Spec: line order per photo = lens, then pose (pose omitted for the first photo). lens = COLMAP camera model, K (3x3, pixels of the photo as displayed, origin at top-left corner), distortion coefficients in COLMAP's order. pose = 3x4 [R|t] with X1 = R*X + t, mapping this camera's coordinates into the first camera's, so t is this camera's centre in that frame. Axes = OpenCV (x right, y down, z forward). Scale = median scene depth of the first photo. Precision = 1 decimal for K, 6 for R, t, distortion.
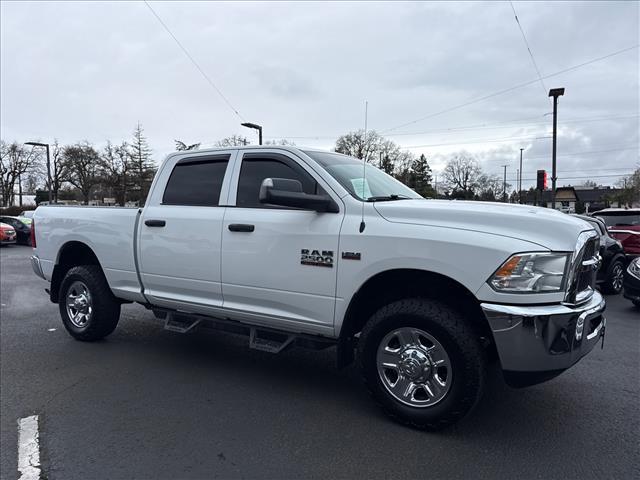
lens RADIAL K [[457.0, 0, 320.0], [0, 457.0, 240.0], [0, 0, 1]] dist [0.120068, -0.142538]
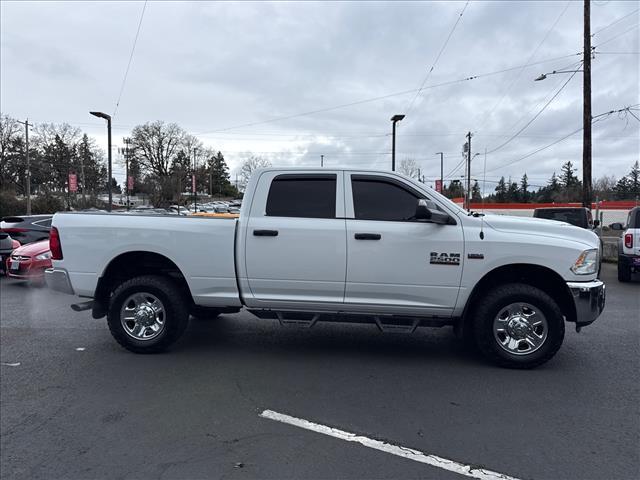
lens RADIAL K [[457.0, 0, 320.0], [0, 457.0, 240.0], [0, 0, 1]] dist [0.120068, -0.142538]
pose [[0.888775, -0.022836, 0.457774, -0.800679], [0.018212, 0.999729, 0.014512, -0.035417], [-0.457982, -0.004561, 0.888950, -0.033595]]
